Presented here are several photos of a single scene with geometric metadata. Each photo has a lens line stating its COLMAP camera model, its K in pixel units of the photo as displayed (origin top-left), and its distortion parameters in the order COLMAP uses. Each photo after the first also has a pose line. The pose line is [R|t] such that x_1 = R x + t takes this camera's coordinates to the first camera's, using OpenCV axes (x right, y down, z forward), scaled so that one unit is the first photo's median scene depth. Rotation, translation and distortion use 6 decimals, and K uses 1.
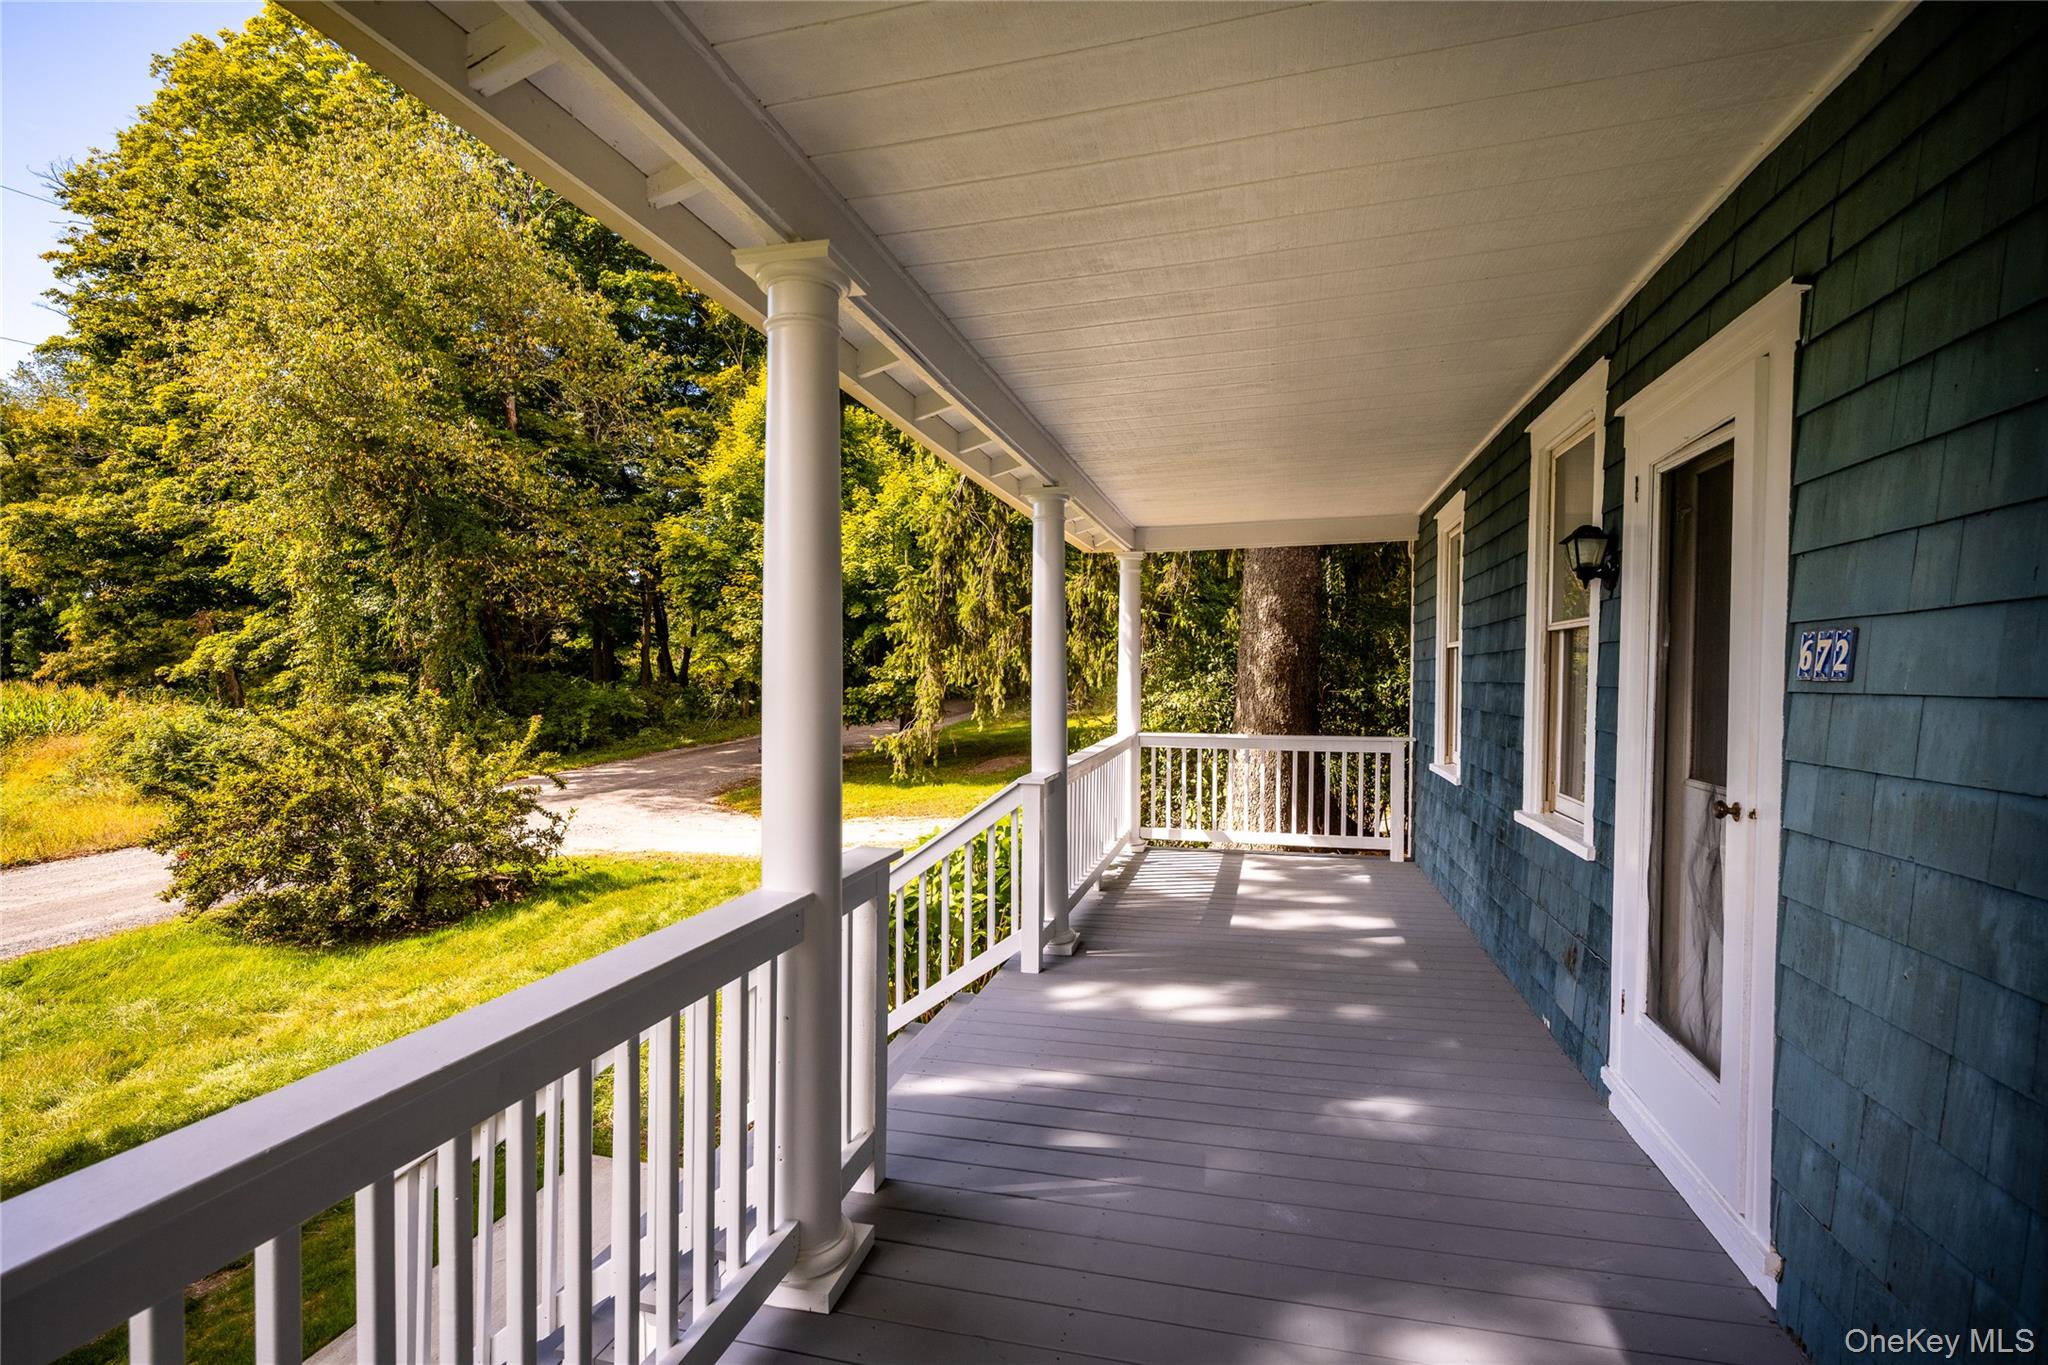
lens RADIAL K [[923.7, 0, 1010.9], [0, 923.7, 685.2], [0, 0, 1]] dist [-0.003324, 0.000277]
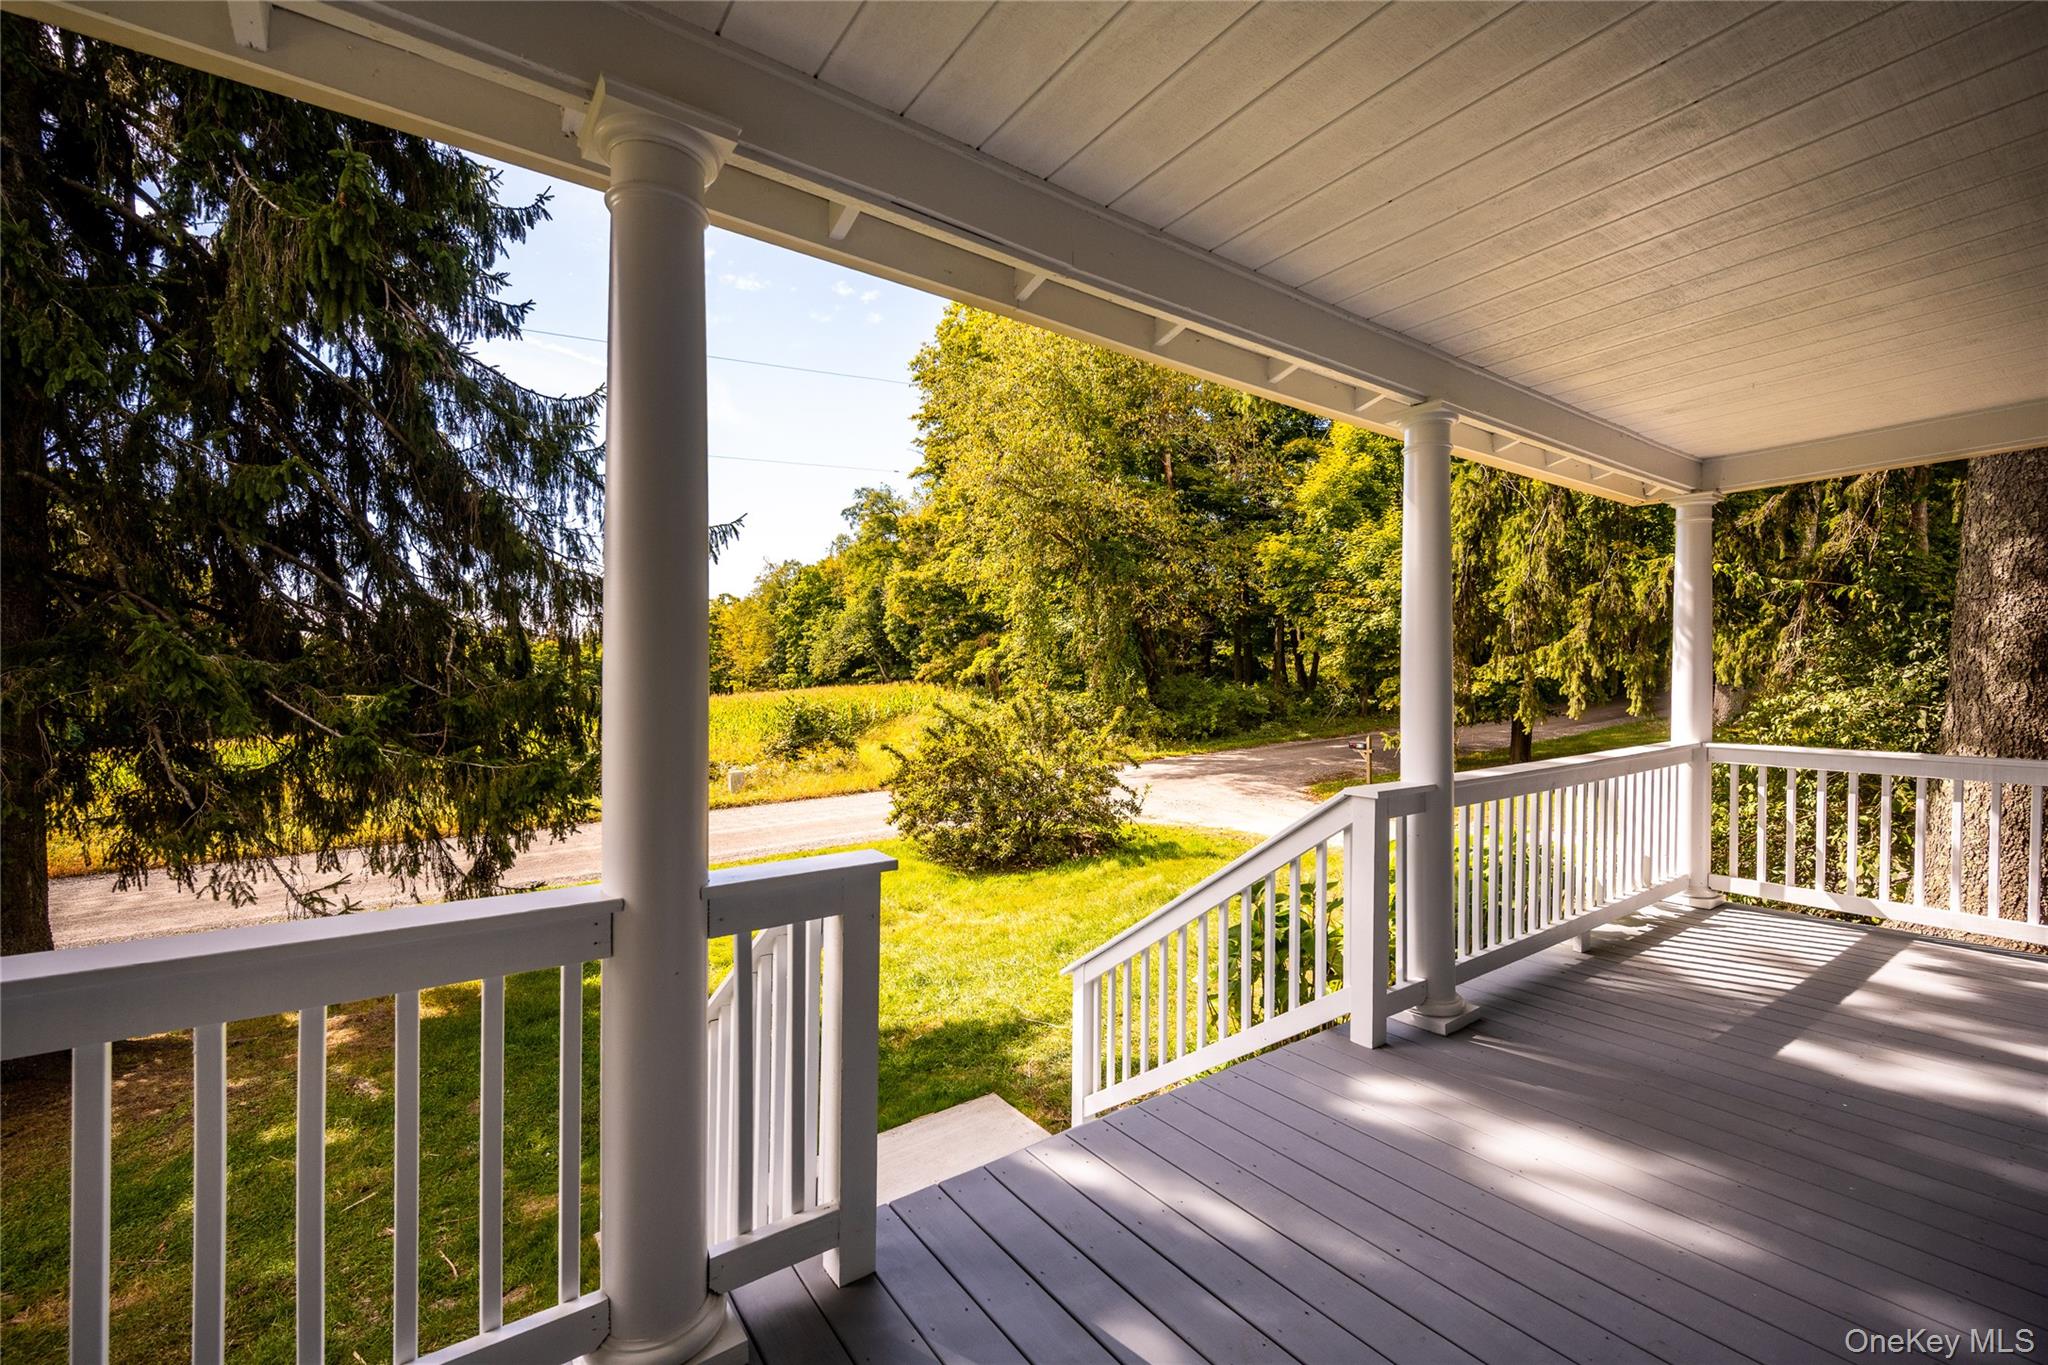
lens RADIAL K [[812.1, 0, 1030.9], [0, 812.1, 684.7], [0, 0, 1]] dist [-0.002642, 0.000744]
pose [[0.774677, 0.004738, -0.632340, 0.086984], [-0.006087, 0.999981, 0.000035, 0.006085], [0.632328, 0.003822, 0.774691, 0.116101]]
